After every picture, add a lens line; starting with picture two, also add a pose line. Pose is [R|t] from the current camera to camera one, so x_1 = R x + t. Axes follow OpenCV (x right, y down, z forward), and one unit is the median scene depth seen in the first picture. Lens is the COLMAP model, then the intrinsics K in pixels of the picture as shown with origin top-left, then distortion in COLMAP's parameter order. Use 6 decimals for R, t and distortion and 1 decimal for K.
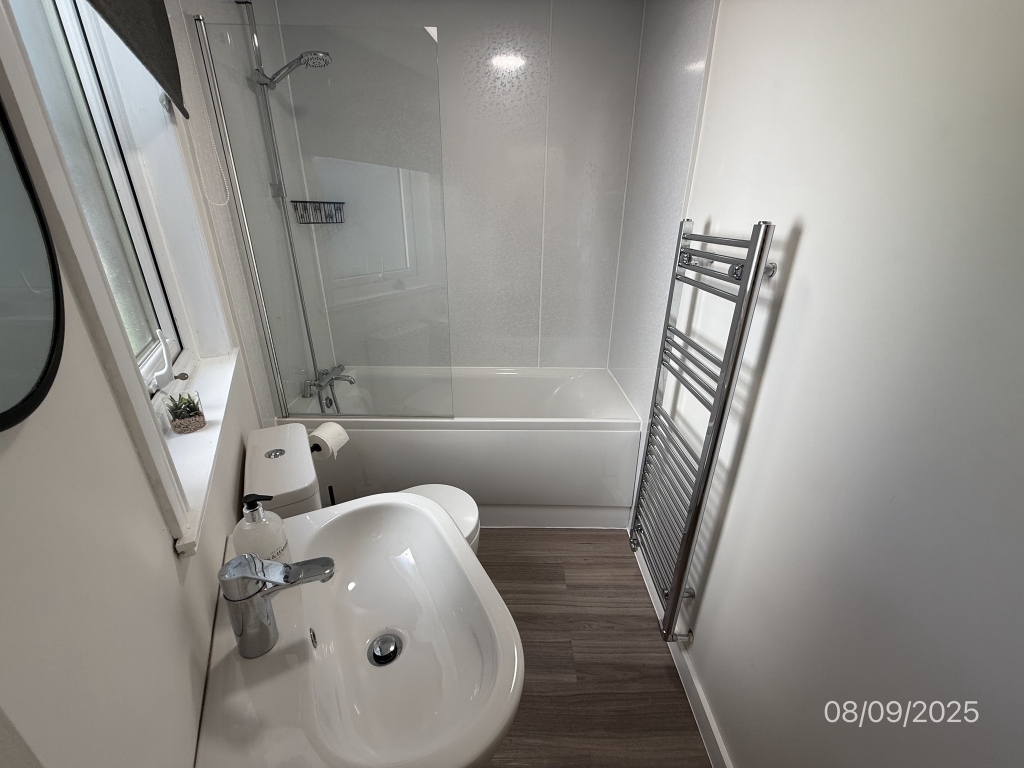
lens RADIAL K [[404.7, 0, 511.3], [0, 404.7, 383.4], [0, 0, 1]] dist [-0.000802, 0.000077]
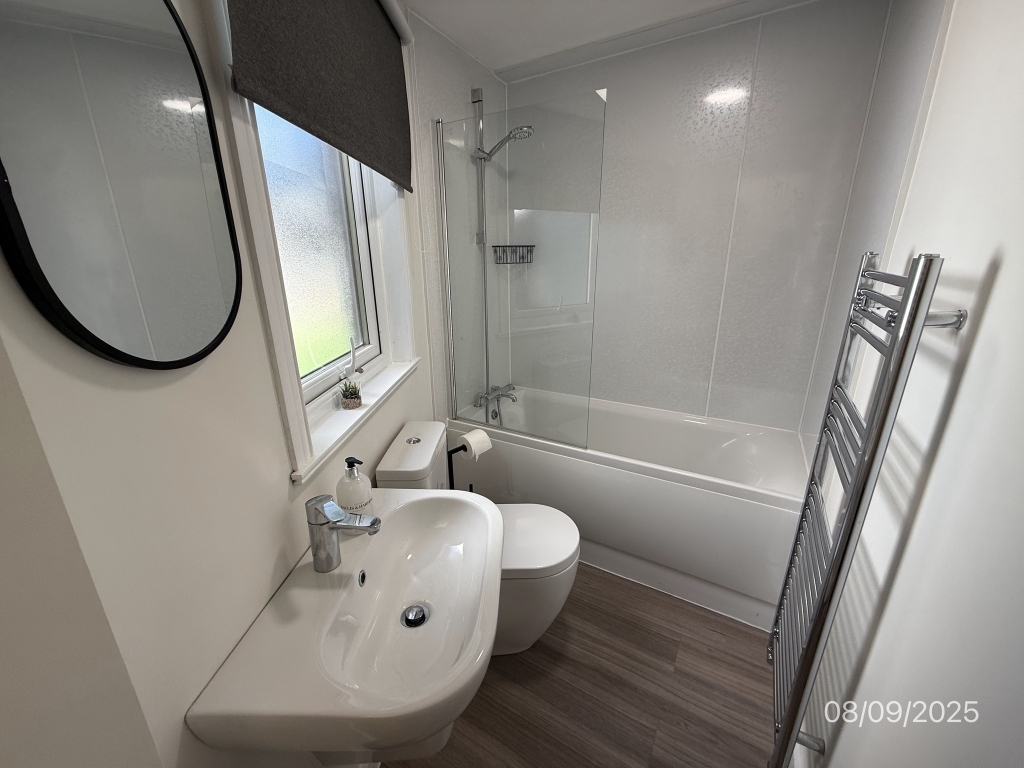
lens RADIAL K [[404.7, 0, 511.3], [0, 404.7, 383.4], [0, 0, 1]] dist [-0.000802, 0.000077]
pose [[0.862735, 0.130279, -0.488585, 0.174743], [-0.171309, 0.984405, -0.040008, -0.003558], [0.475754, 0.118216, 0.871598, 0.011434]]
